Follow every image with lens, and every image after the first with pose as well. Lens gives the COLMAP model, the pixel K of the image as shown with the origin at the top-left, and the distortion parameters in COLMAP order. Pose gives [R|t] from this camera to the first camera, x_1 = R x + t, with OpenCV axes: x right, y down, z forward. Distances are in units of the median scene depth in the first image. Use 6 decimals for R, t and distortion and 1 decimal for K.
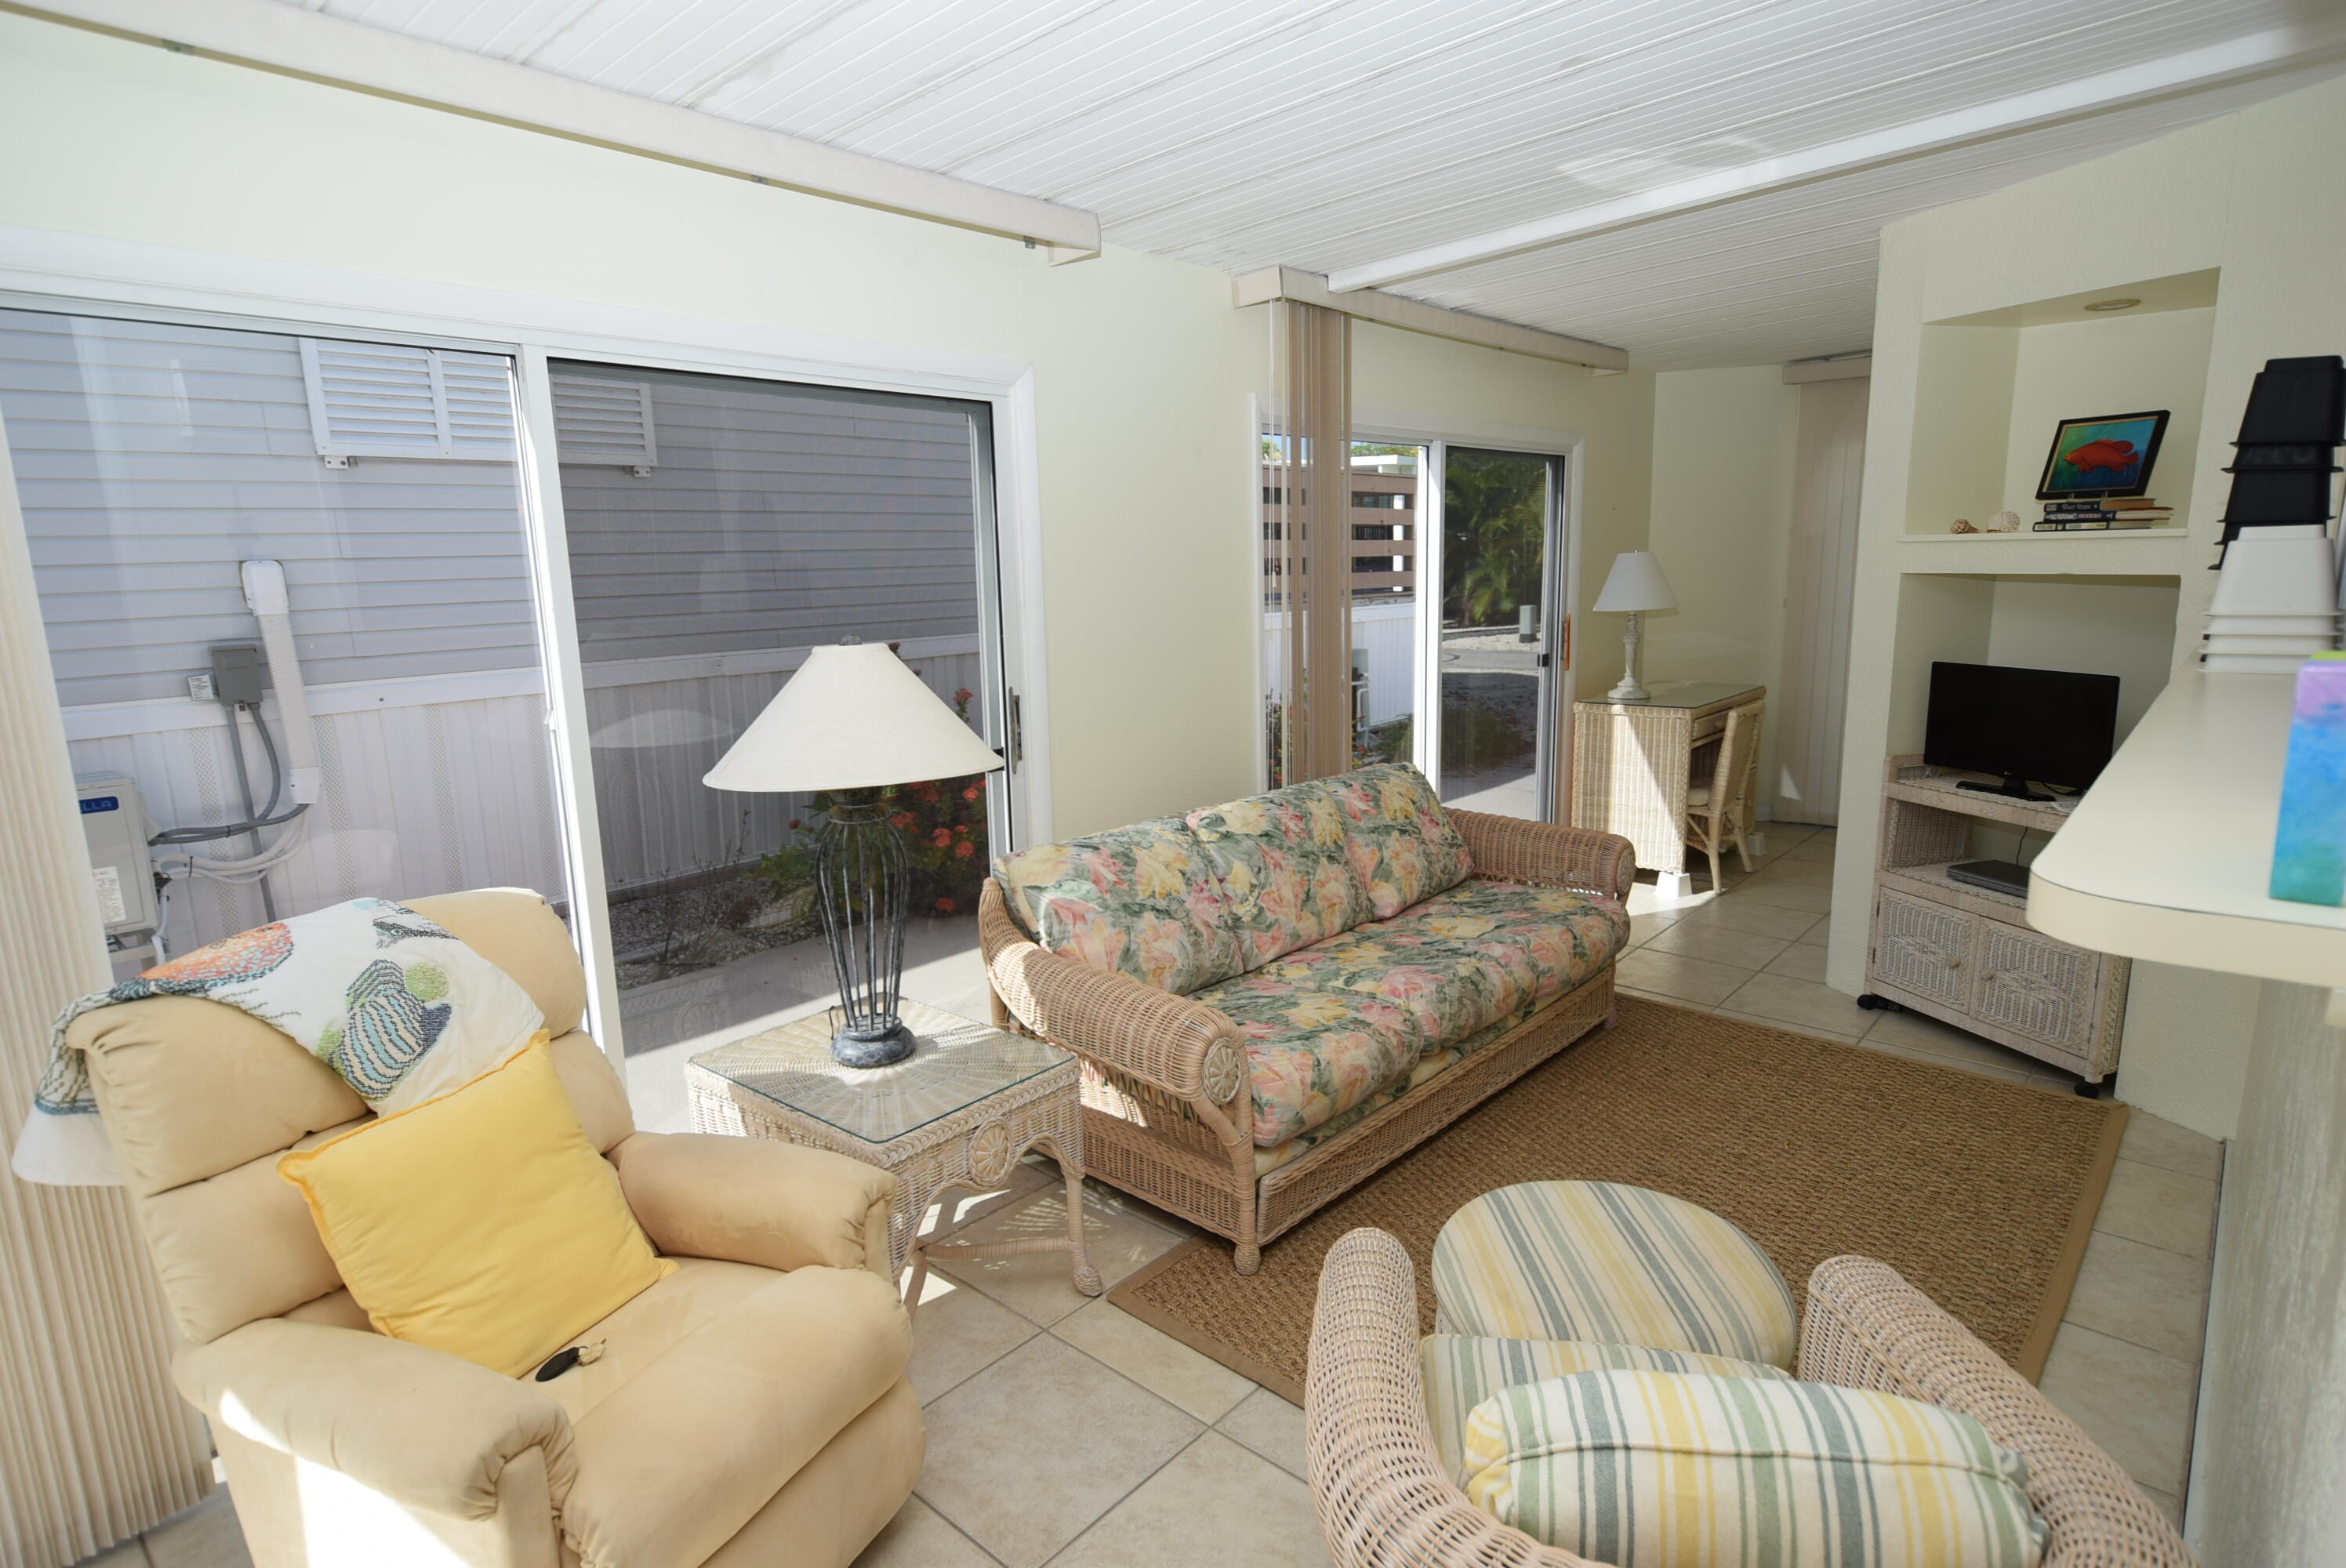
lens RADIAL K [[1239.5, 0, 1185.7], [0, 1239.5, 782.5], [0, 0, 1]] dist [0.004453, -0.003893]
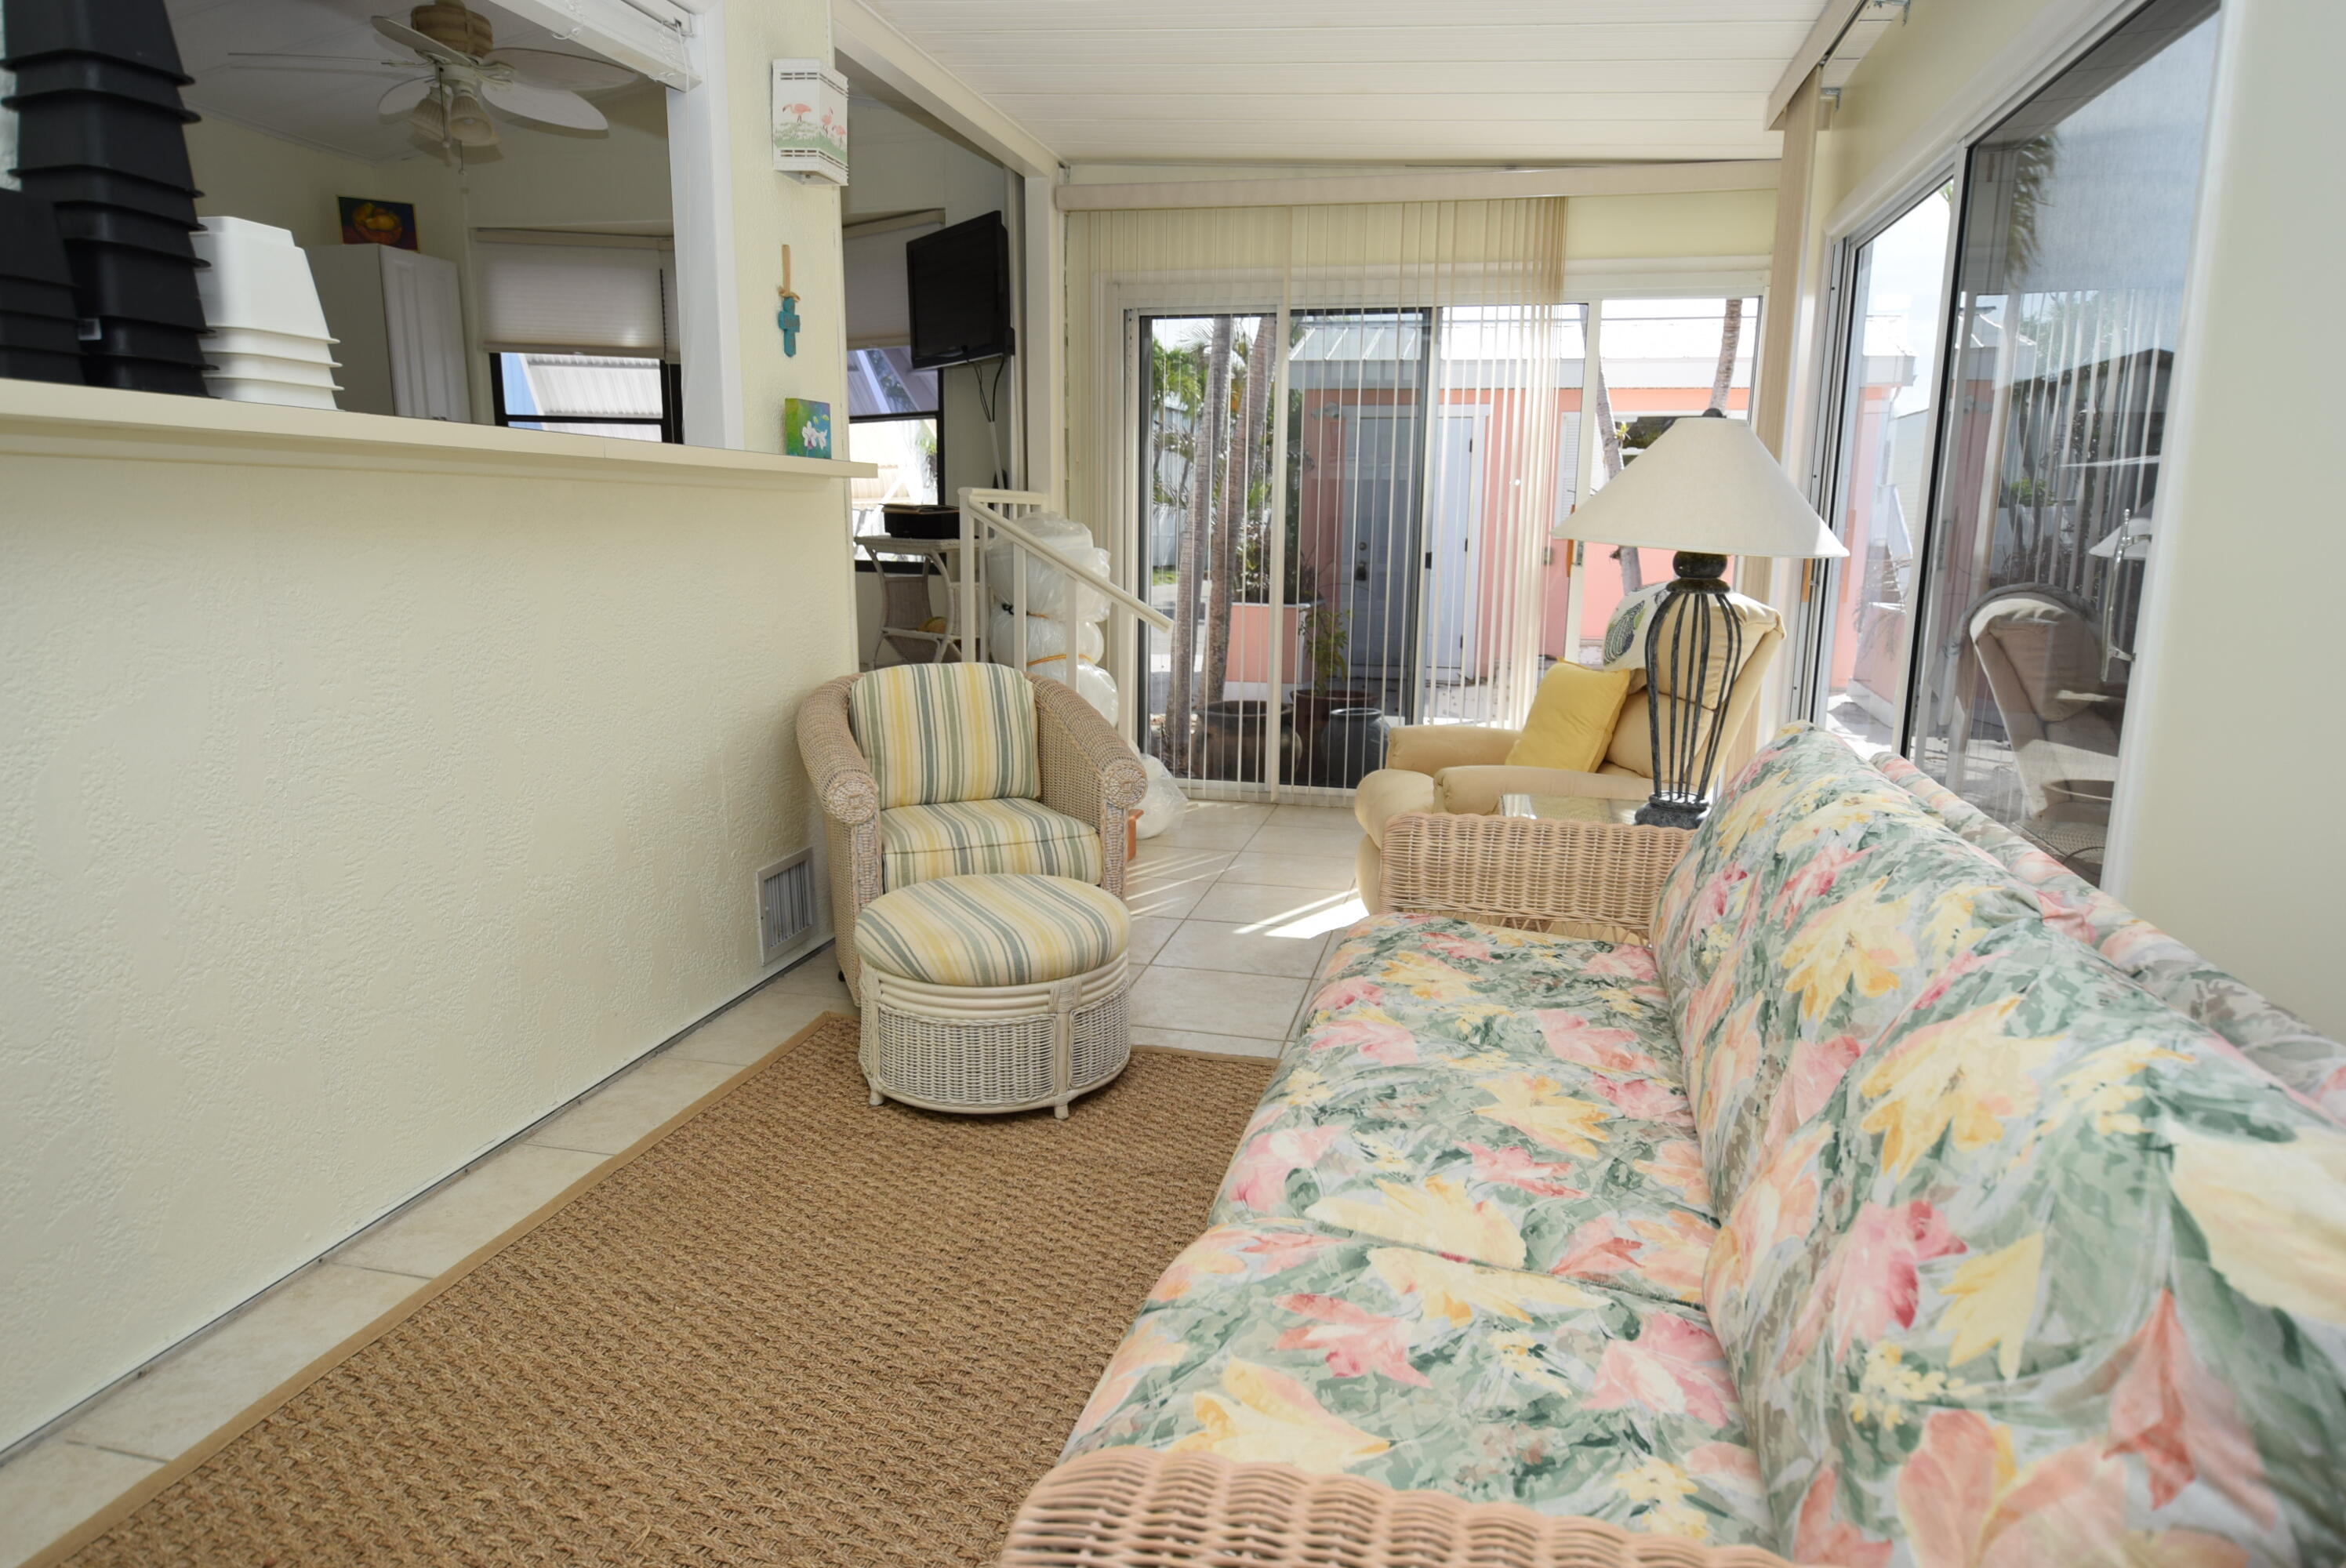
lens RADIAL K [[1359.1, 0, 1180.4], [0, 1359.1, 787.7], [0, 0, 1]] dist [0.002722, -0.006981]
pose [[-0.881052, 0.102142, -0.461859, 0.524286], [-0.080258, 0.929970, 0.358769, -0.154520], [0.466160, 0.353162, -0.811154, 1.423335]]
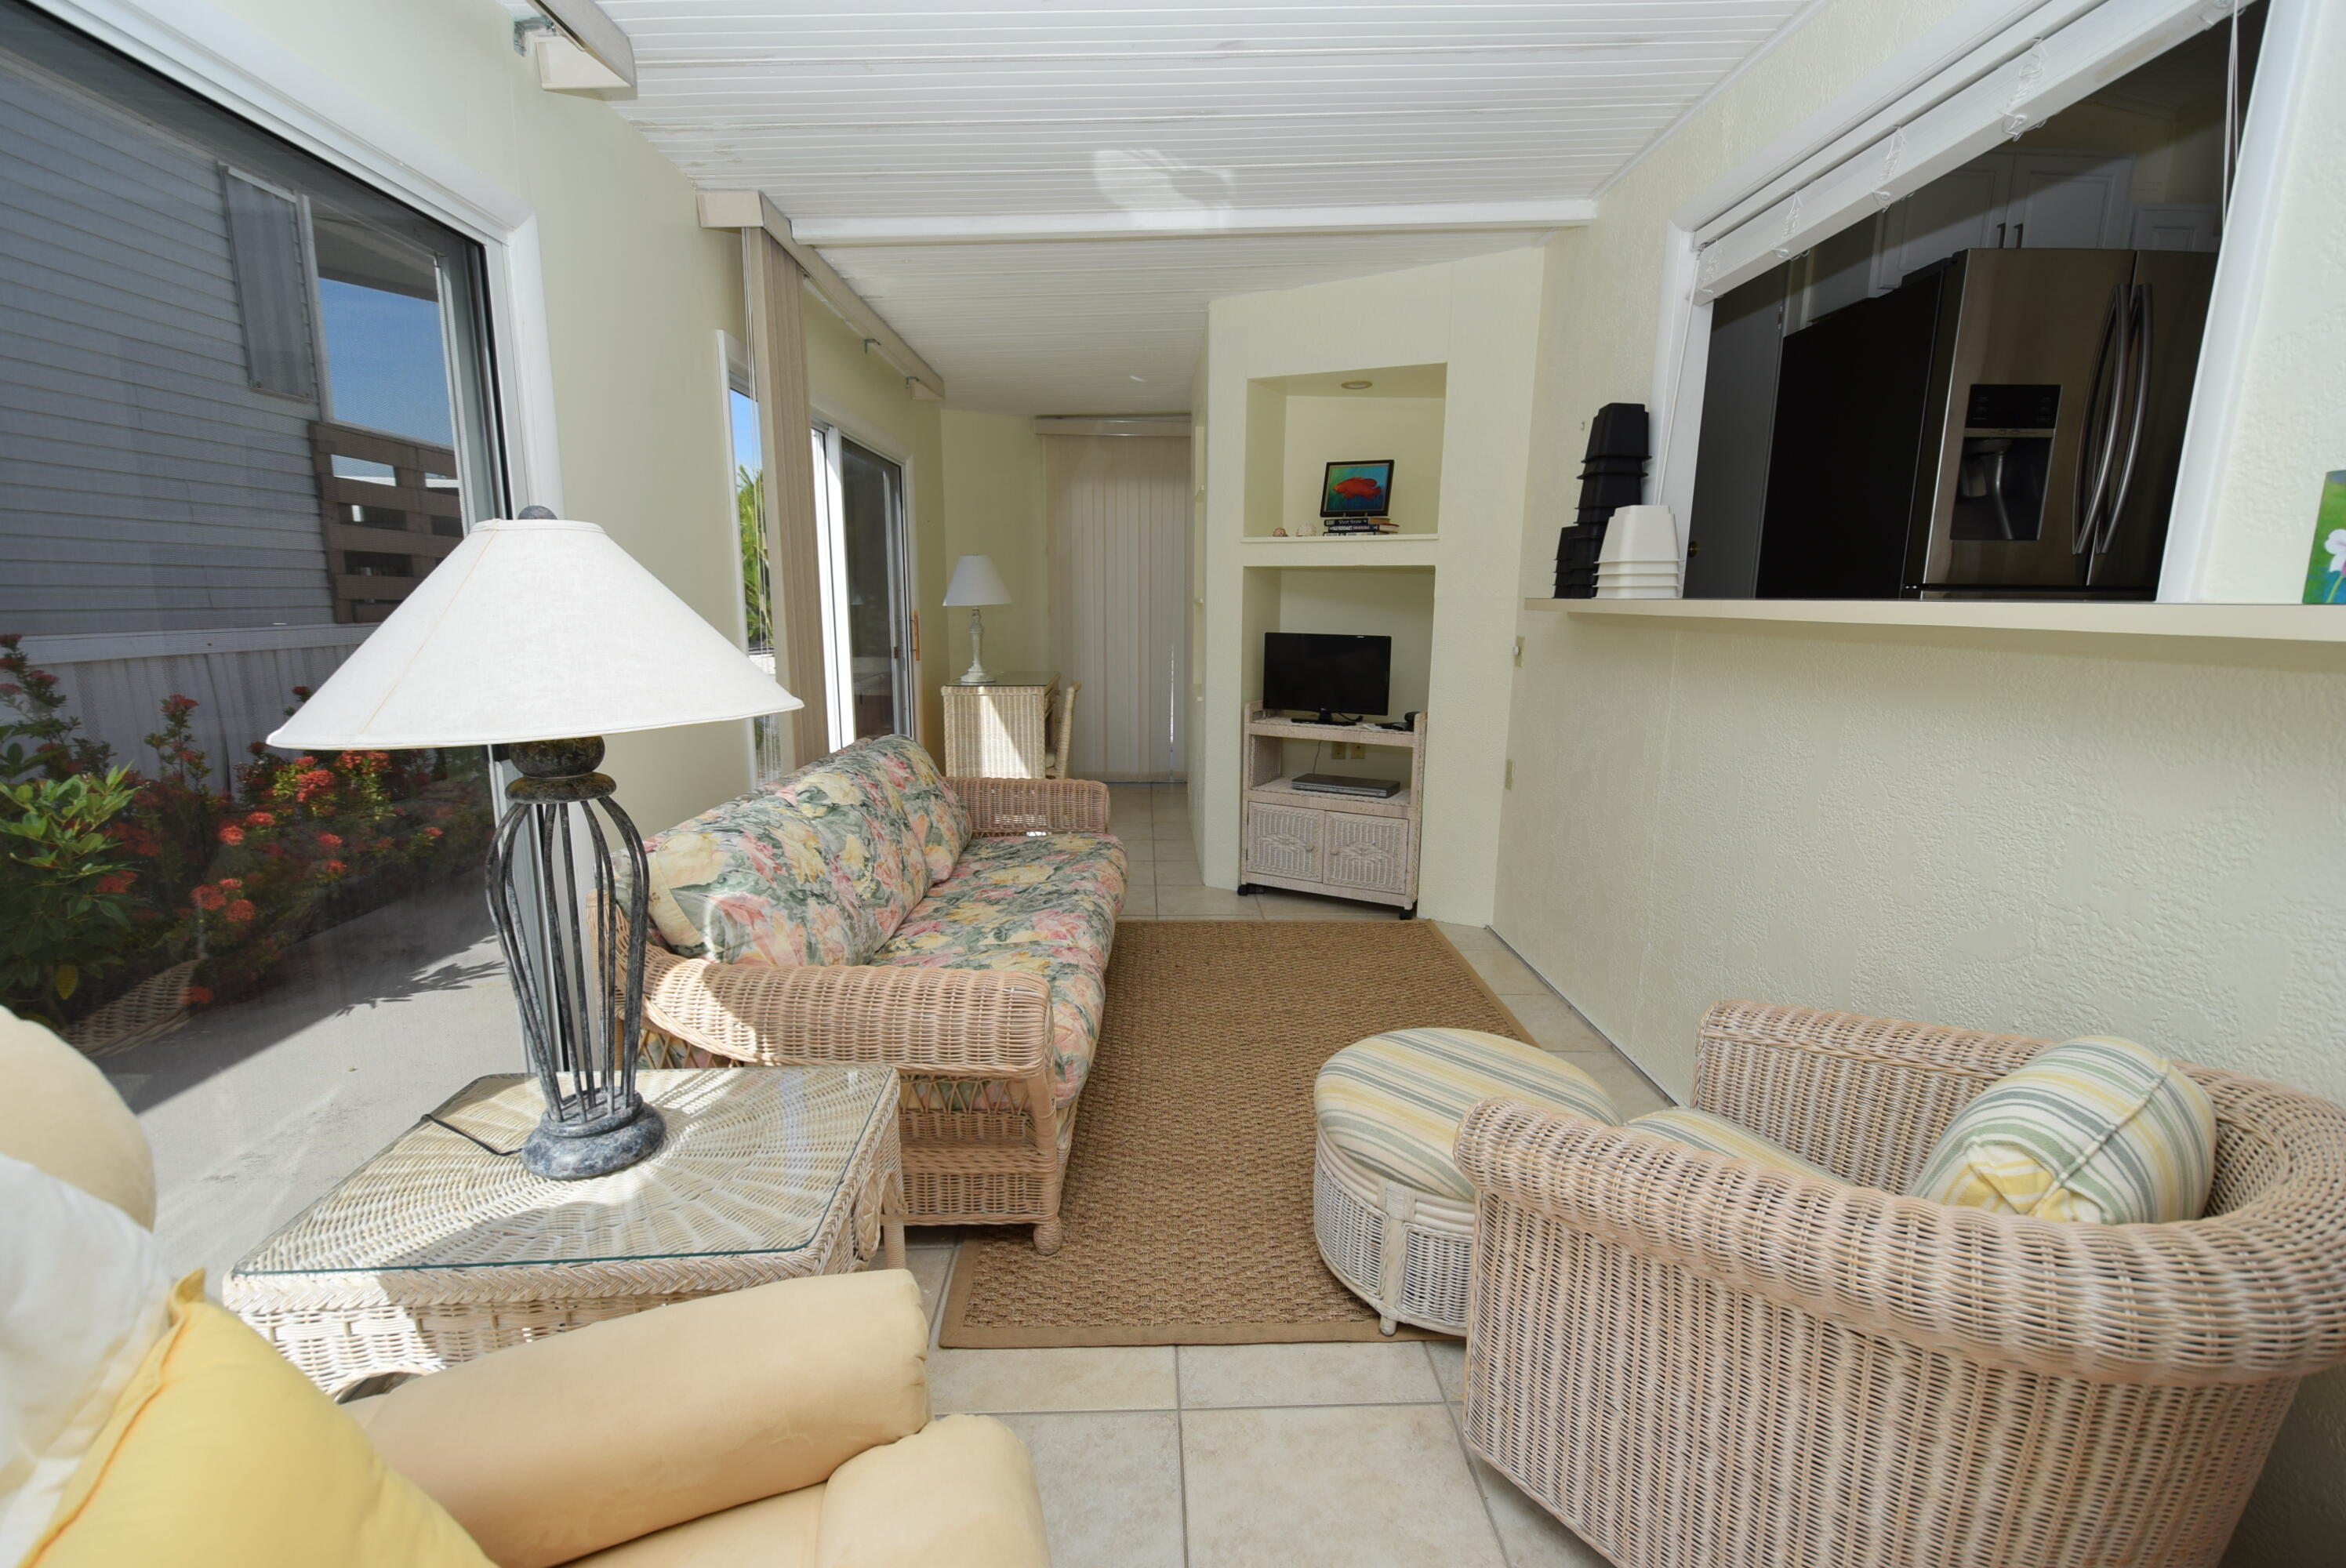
lens RADIAL K [[1033.6, 0, 1187.6], [0, 1033.6, 789.4], [0, 0, 1]] dist [0.003596, -0.004681]
pose [[0.719029, -0.097624, 0.688090, -0.321926], [0.101178, 0.994241, 0.035333, 0.031370], [-0.687576, 0.044214, 0.724765, 0.306594]]
